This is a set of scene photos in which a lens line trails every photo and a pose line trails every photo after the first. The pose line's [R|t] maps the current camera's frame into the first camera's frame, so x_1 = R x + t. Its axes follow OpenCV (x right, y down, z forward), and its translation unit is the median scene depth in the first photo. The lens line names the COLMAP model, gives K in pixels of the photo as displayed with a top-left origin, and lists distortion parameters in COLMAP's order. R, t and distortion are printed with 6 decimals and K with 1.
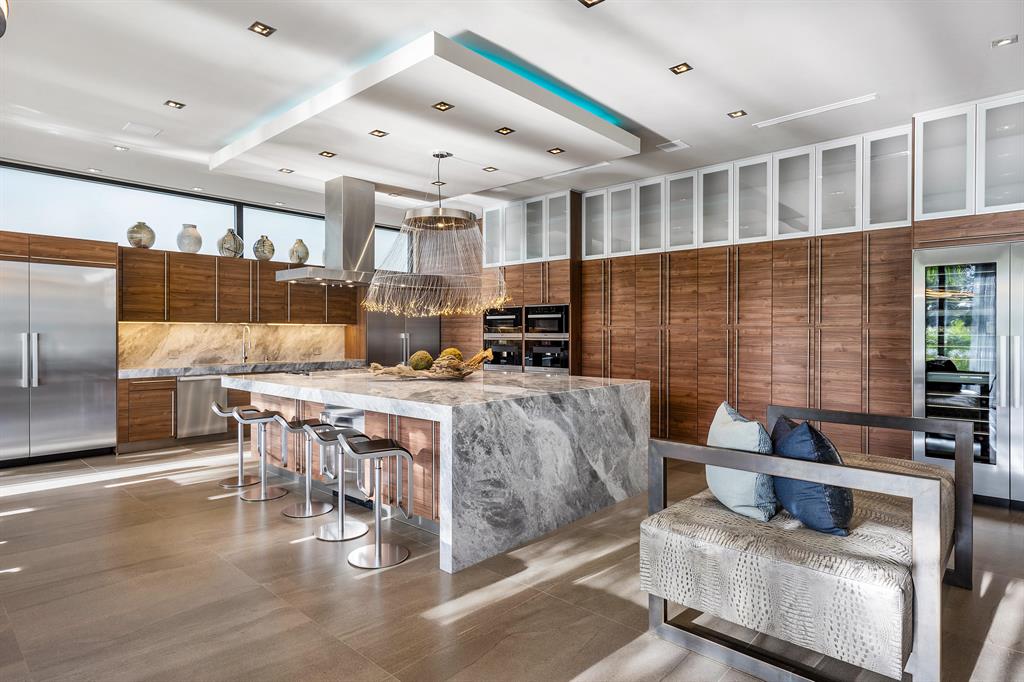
lens RADIAL K [[553.1, 0, 504.7], [0, 553.1, 343.4], [0, 0, 1]] dist [0.001992, 0.001344]
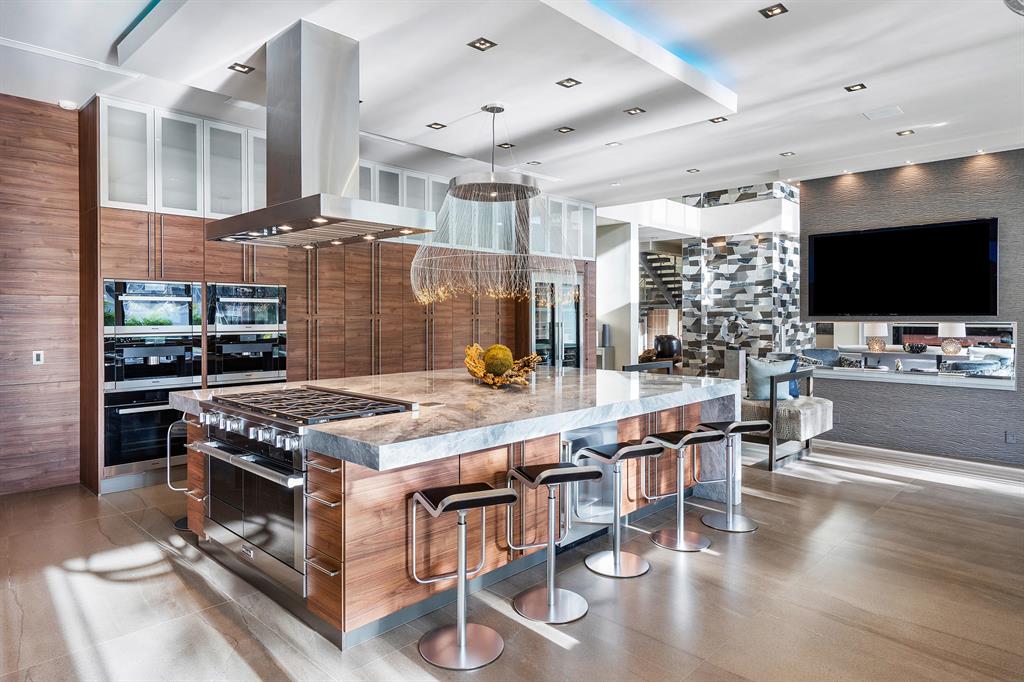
lens RADIAL K [[595.4, 0, 499.4], [0, 595.4, 312.7], [0, 0, 1]] dist [-0.006314, -0.000194]
pose [[0.026696, 0.002338, 0.999641, -0.900089], [0.016084, 0.999867, -0.002768, -0.034977], [-0.999514, 0.016152, 0.026655, 0.883723]]
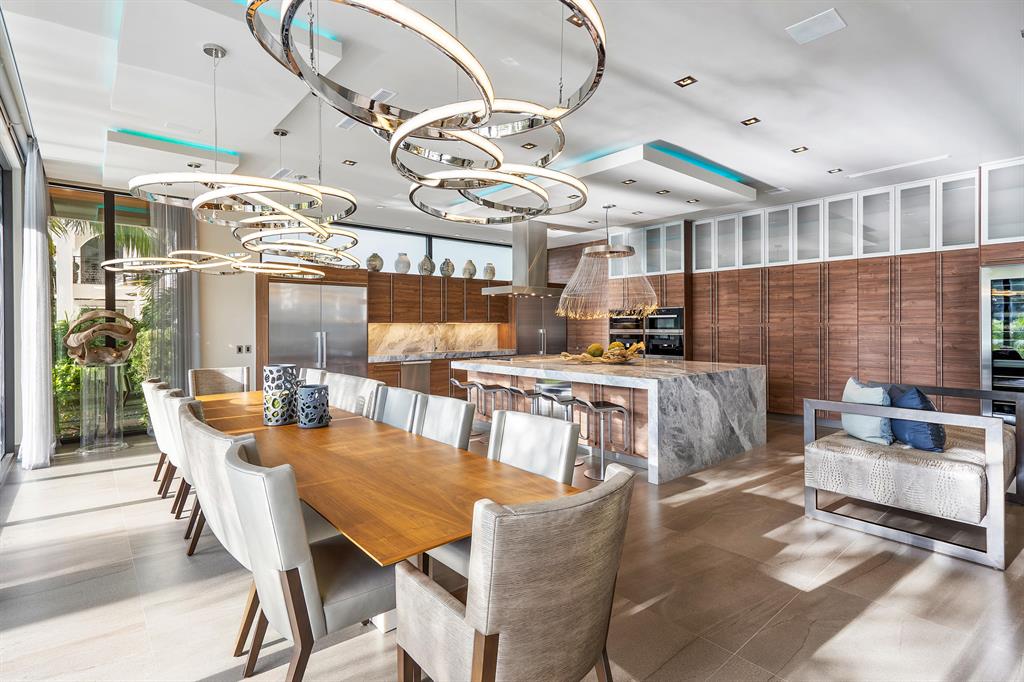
lens RADIAL K [[490.4, 0, 508.8], [0, 490.4, 331.3], [0, 0, 1]] dist [0.015295, 0.000186]
pose [[0.992841, -0.004517, -0.119357, -0.200359], [0.003782, 0.999972, -0.006388, -0.010244], [0.119383, 0.005890, 0.992831, -0.261412]]
